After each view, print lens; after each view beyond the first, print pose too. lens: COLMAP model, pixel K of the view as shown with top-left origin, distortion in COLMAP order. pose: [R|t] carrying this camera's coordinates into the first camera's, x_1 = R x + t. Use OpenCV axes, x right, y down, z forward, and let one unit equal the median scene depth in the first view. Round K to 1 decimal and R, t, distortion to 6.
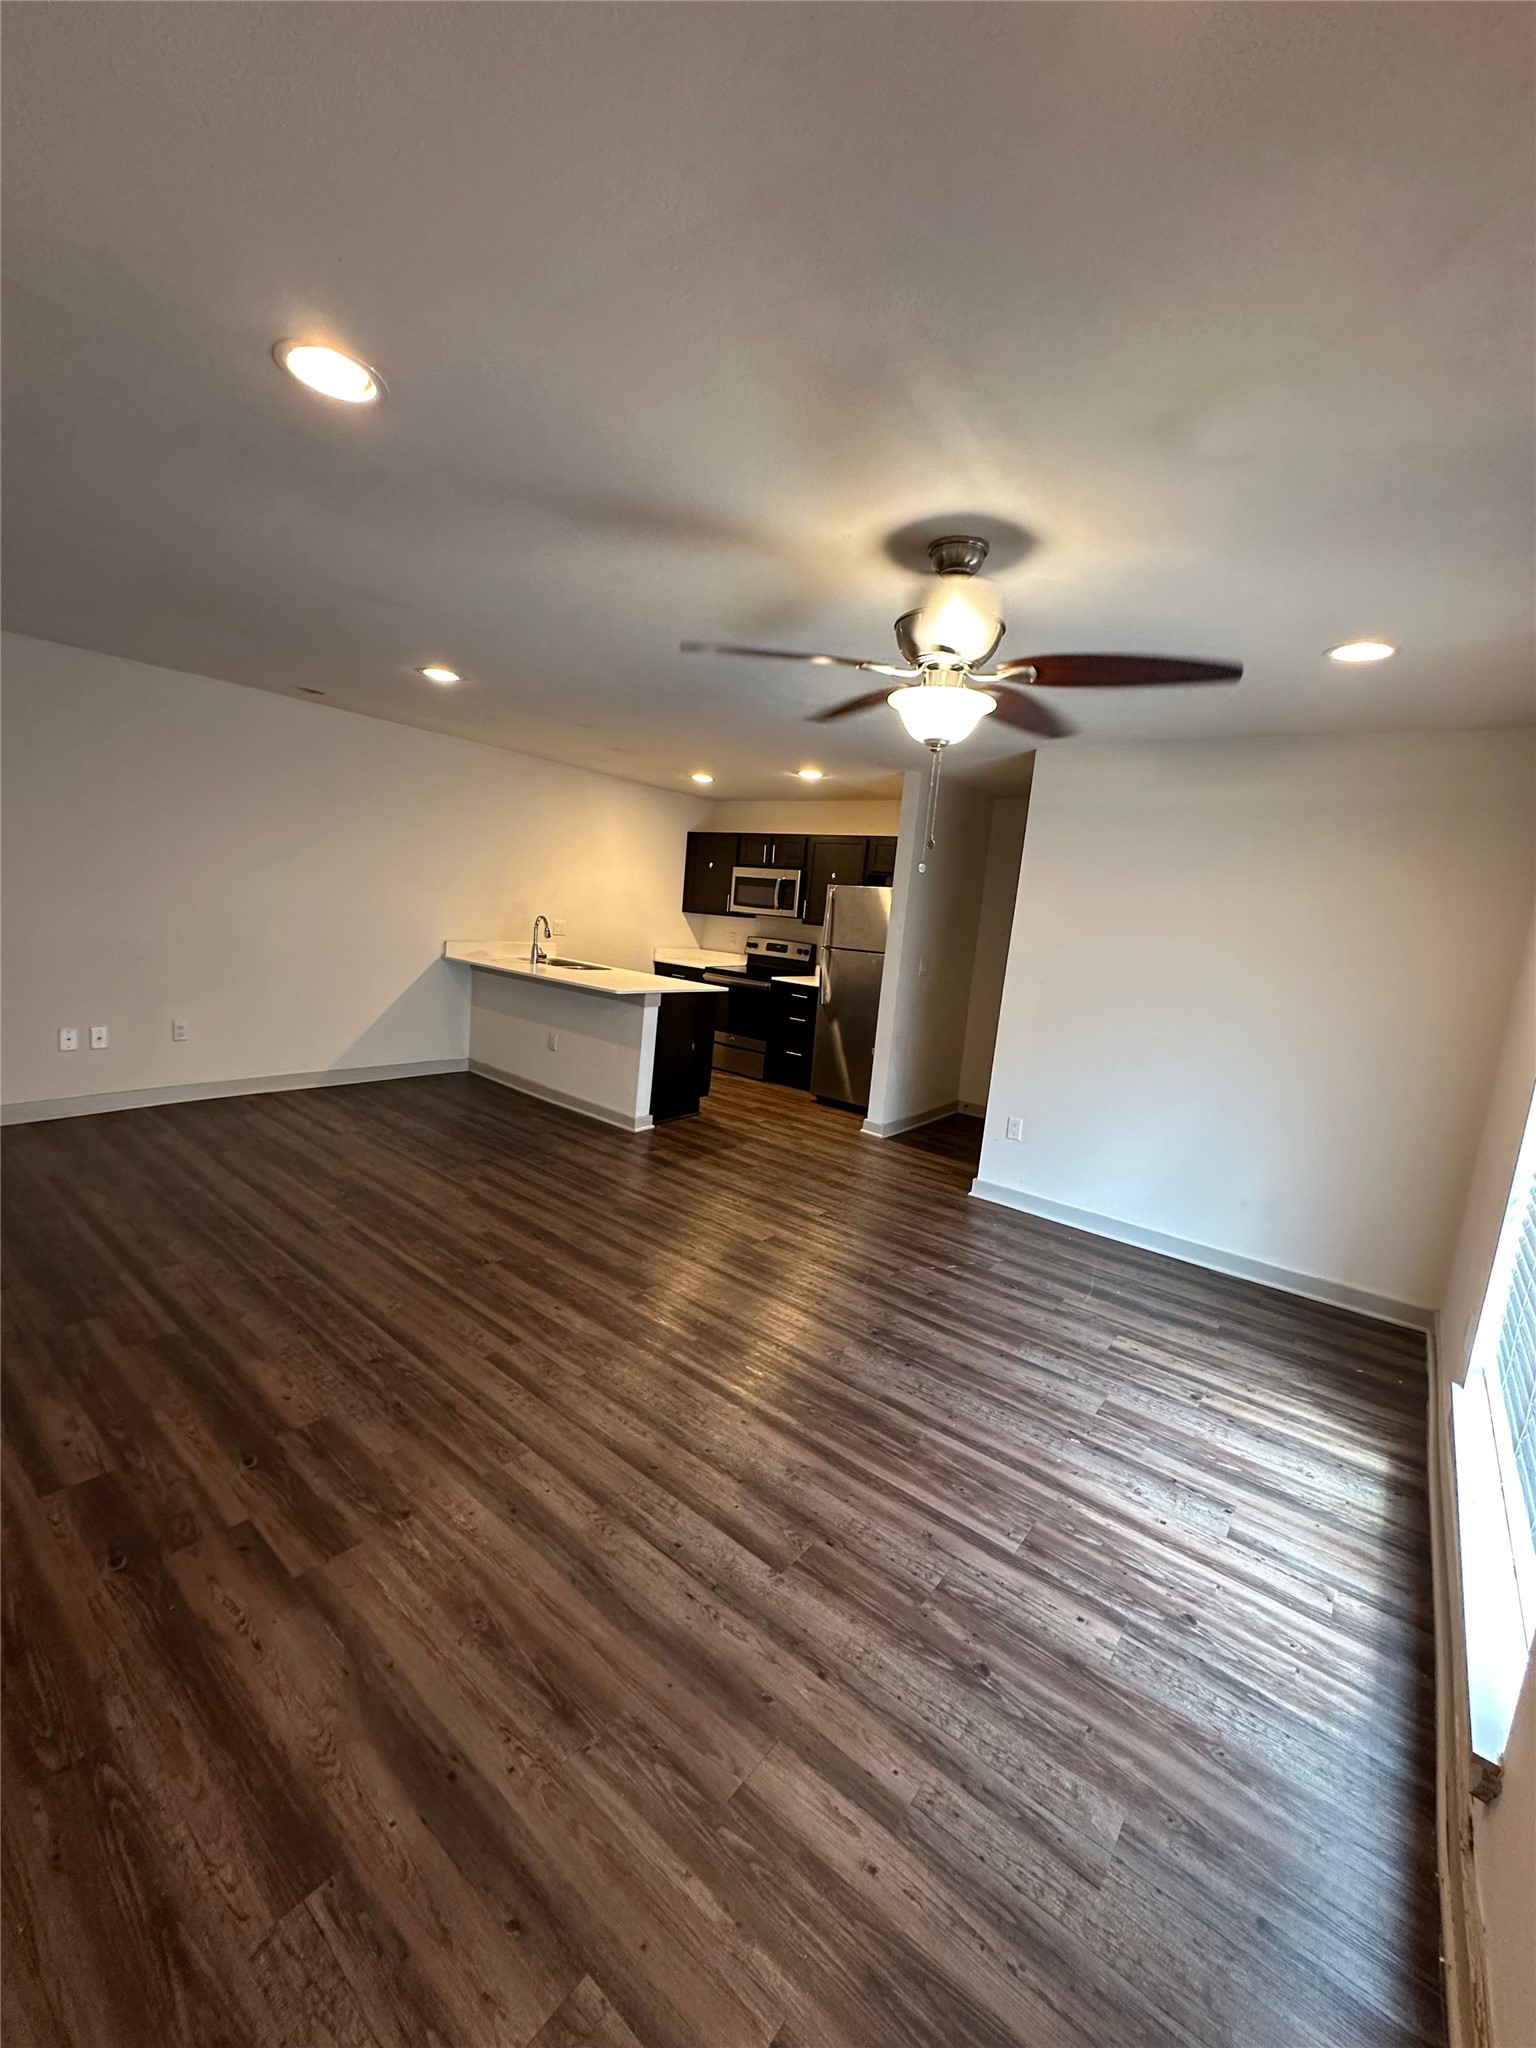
lens RADIAL K [[817.5, 0, 772.9], [0, 817.5, 1016.8], [0, 0, 1]] dist [-0.001734, -0.000122]
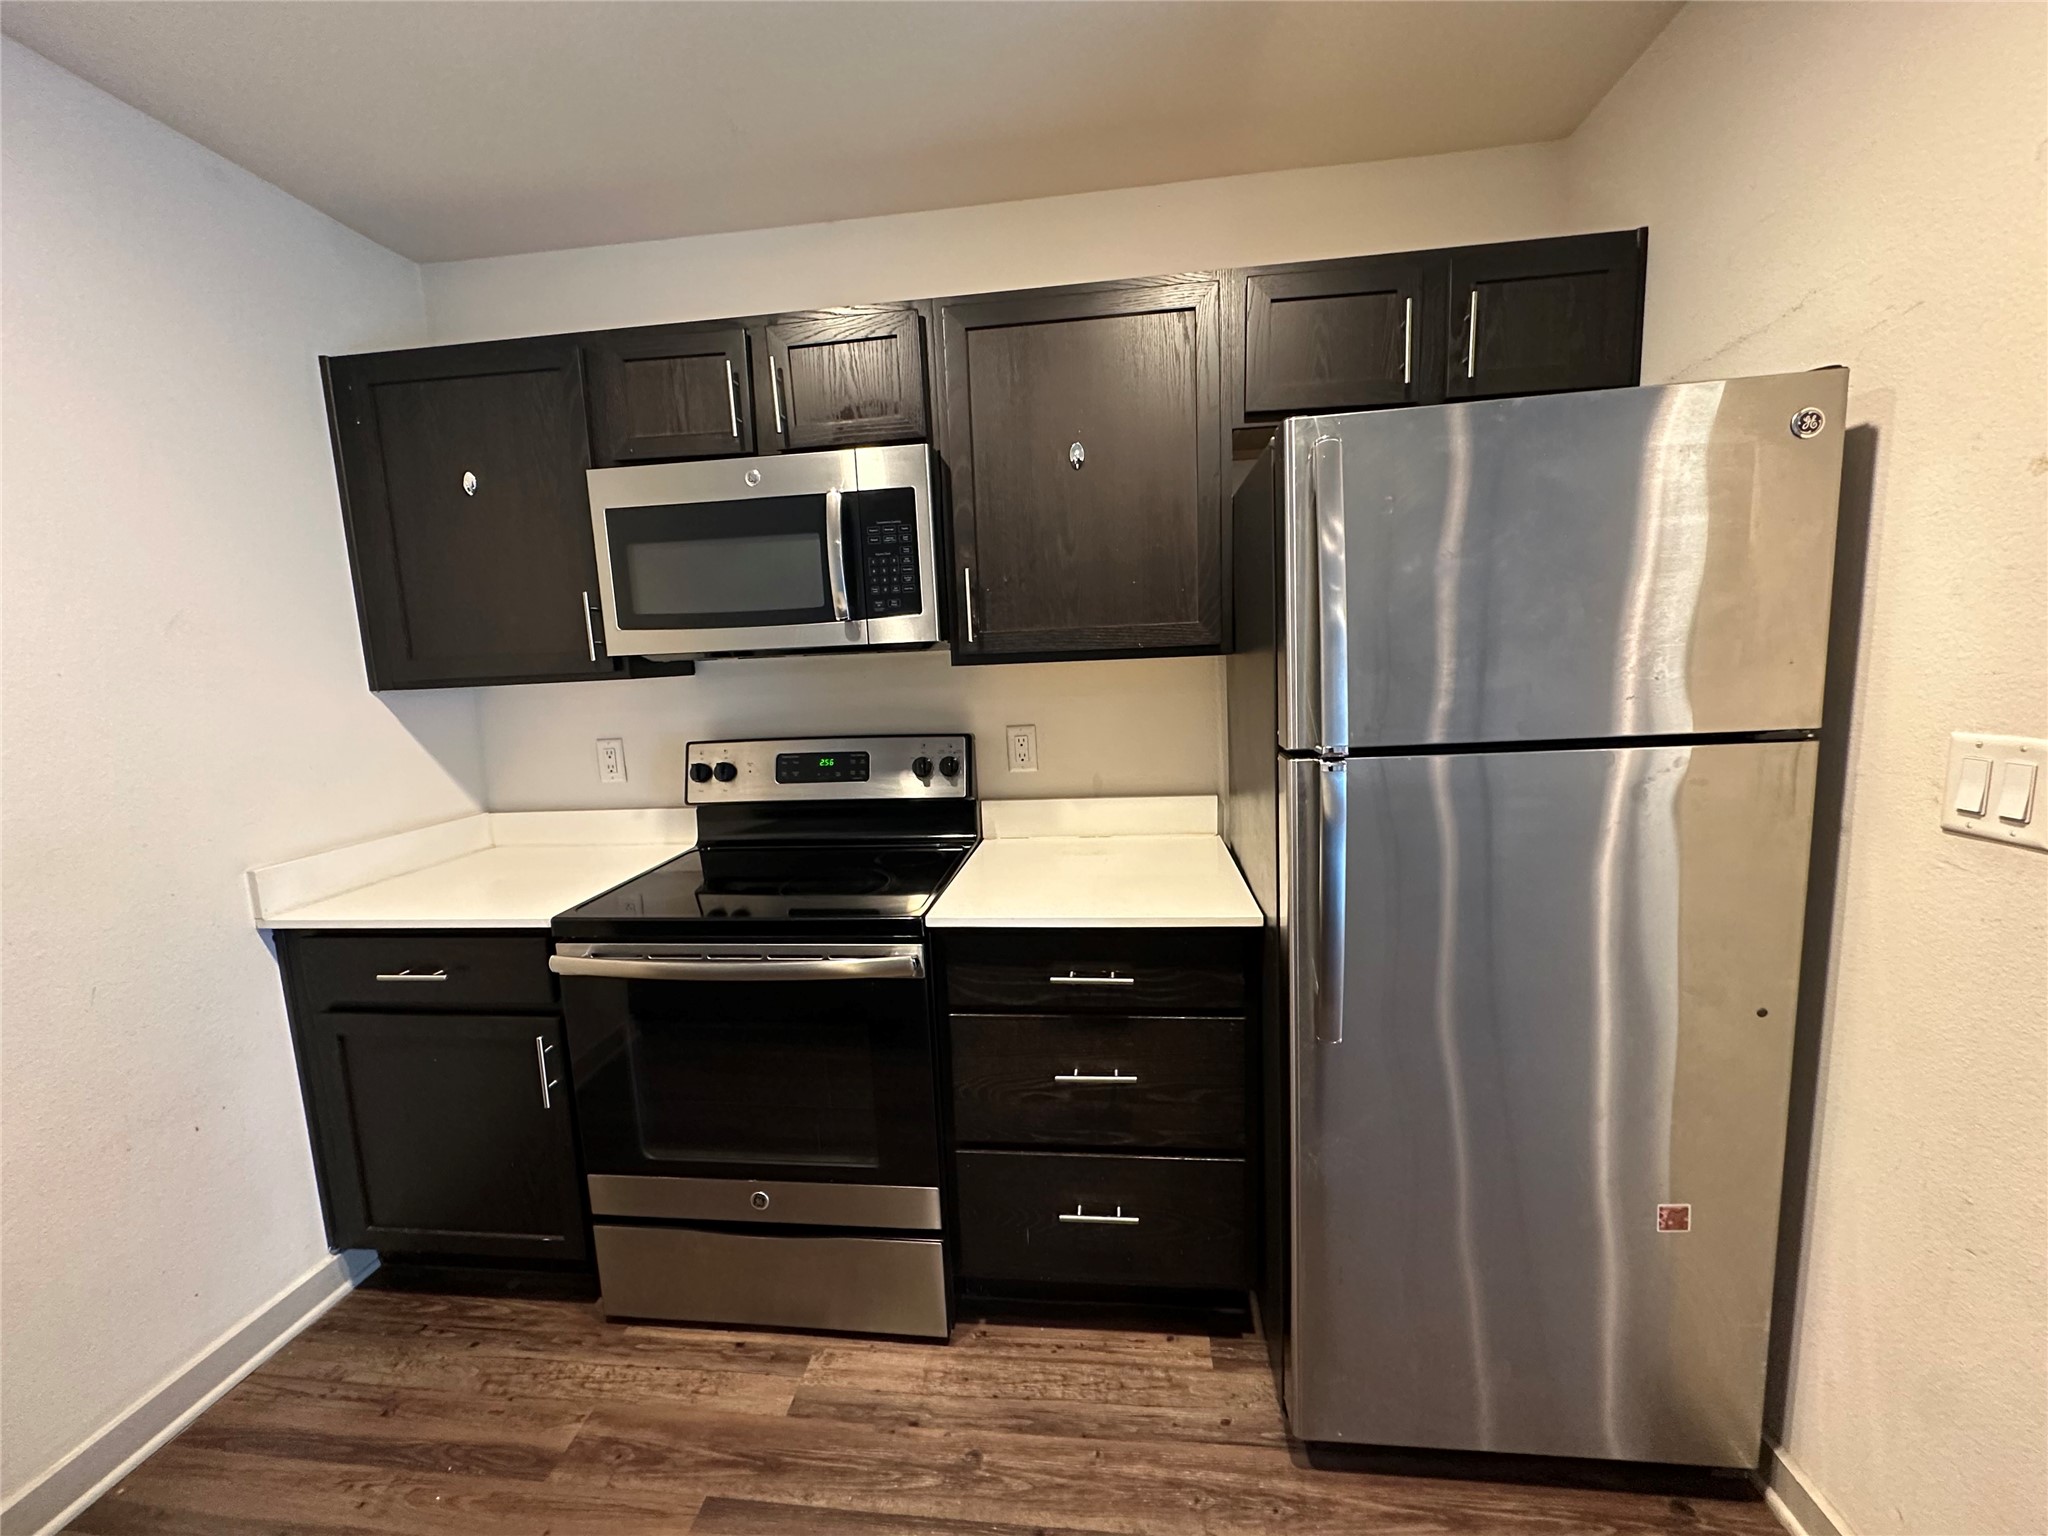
lens RADIAL K [[817.5, 0, 1018.8], [0, 817.5, 769.3], [0, 0, 1]] dist [-0.001734, -0.000122]
pose [[0.849911, -0.192537, 0.490491, -0.075300], [0.184043, 0.980696, 0.066056, -0.091496], [-0.493741, 0.034130, 0.868939, 0.741840]]
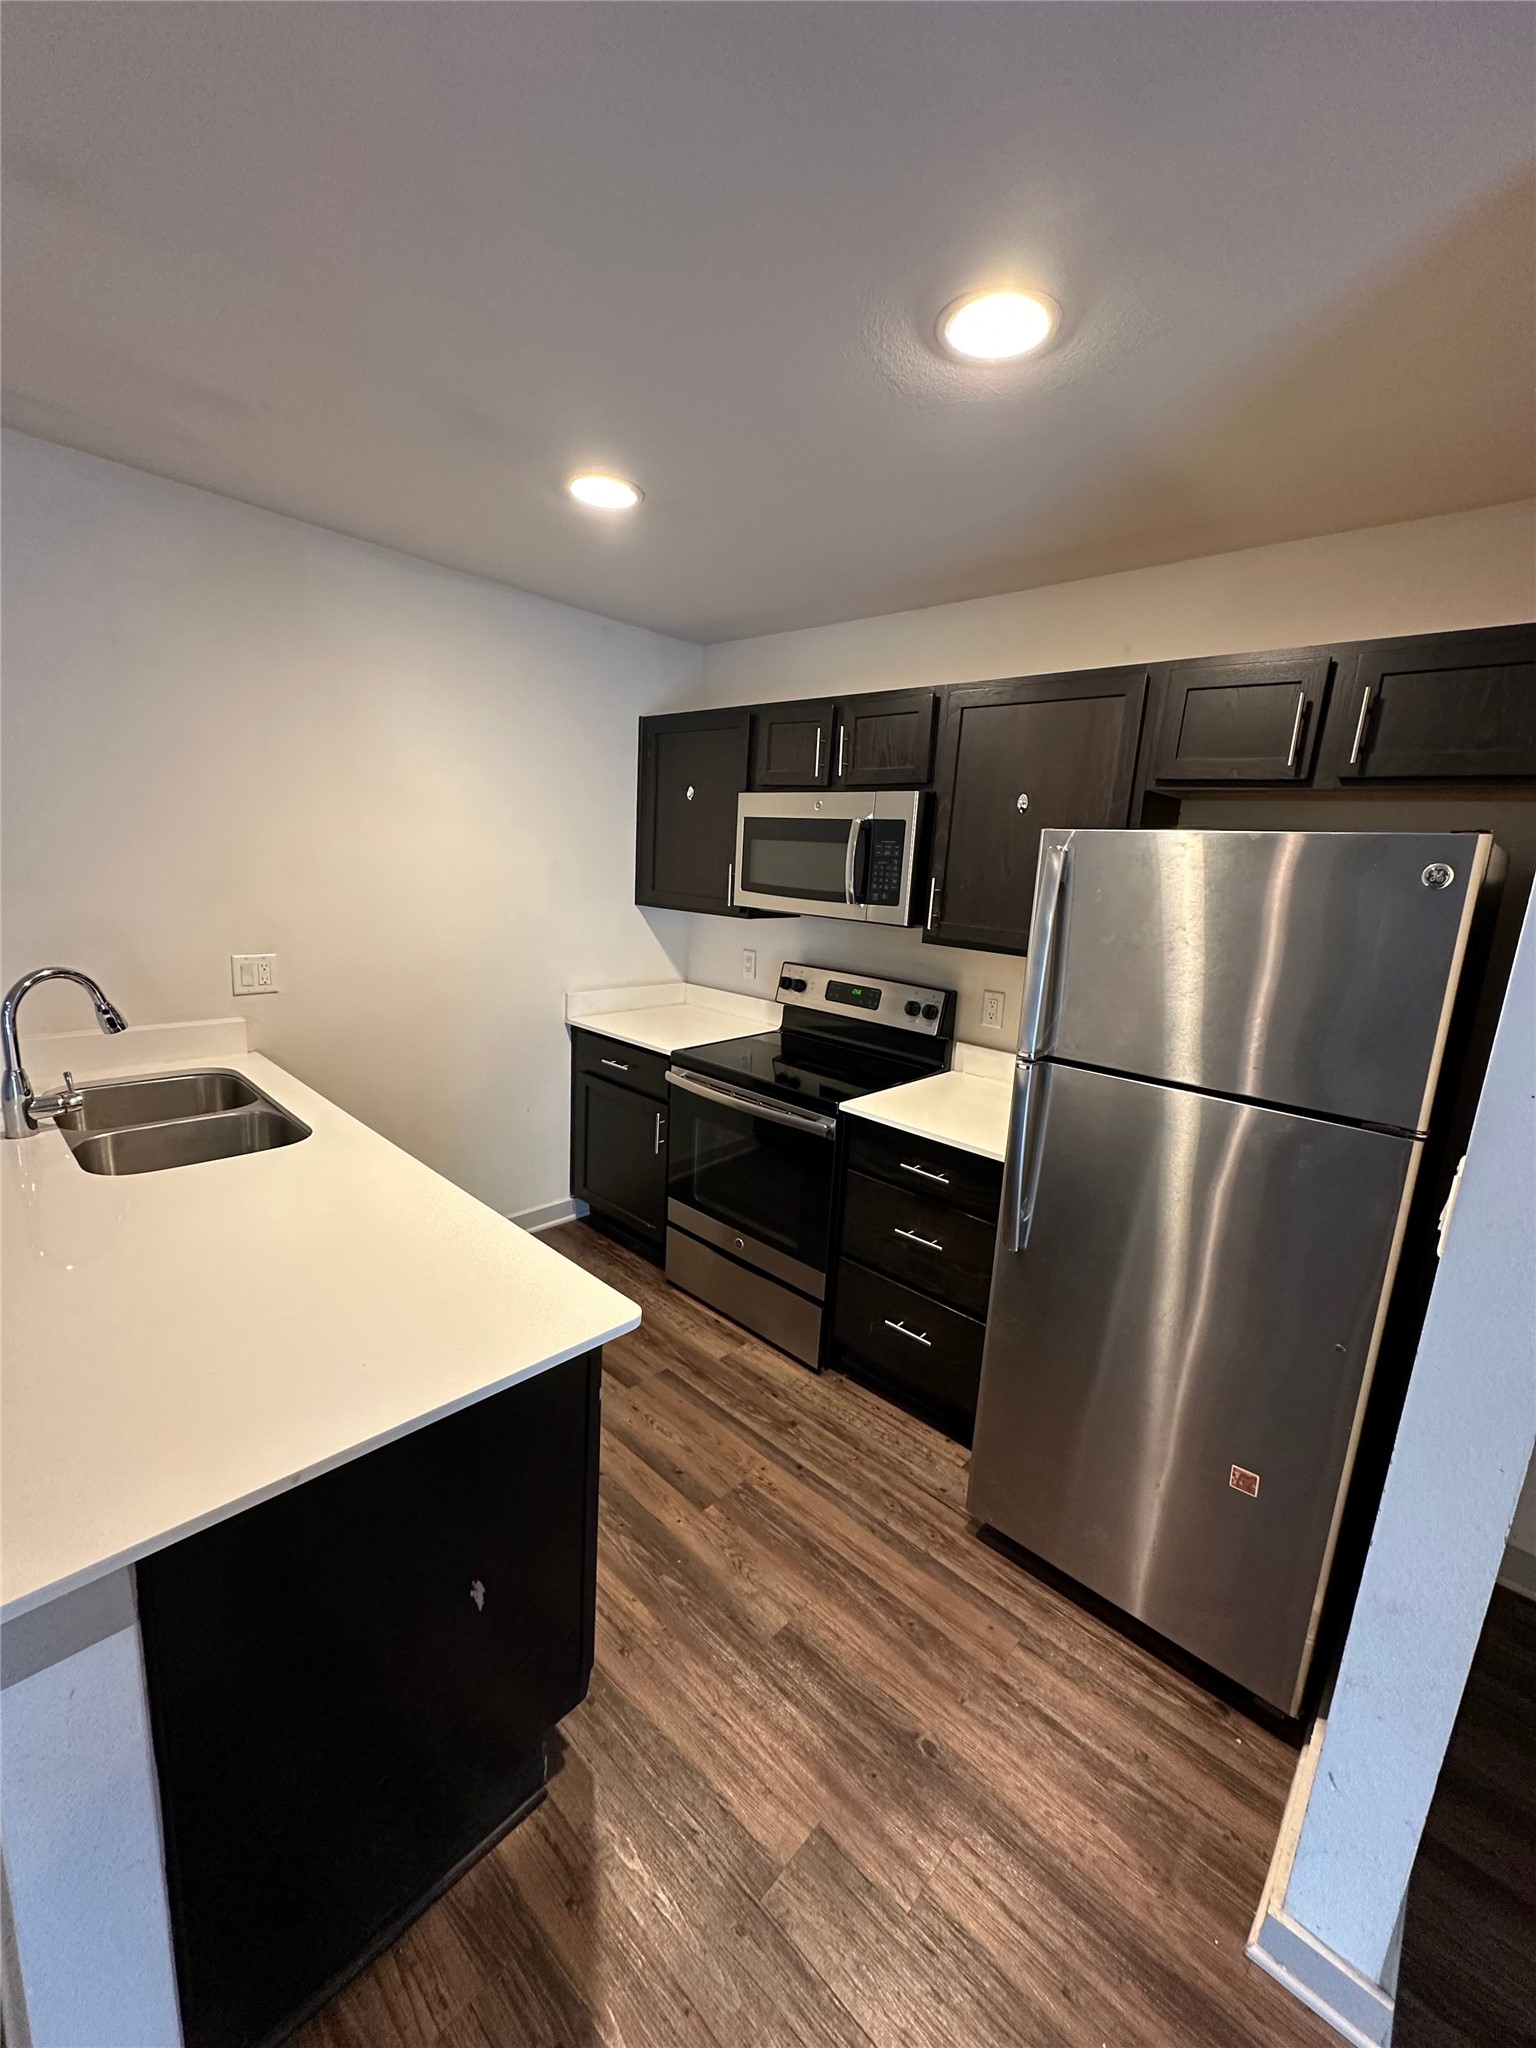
lens RADIAL K [[817.5, 0, 766.8], [0, 817.5, 1019.9], [0, 0, 1]] dist [-0.001734, -0.000122]
pose [[0.995087, -0.010368, -0.098458, 0.002354], [0.016395, 0.998027, 0.060602, -0.098873], [0.097635, -0.061919, 0.993294, 0.610232]]
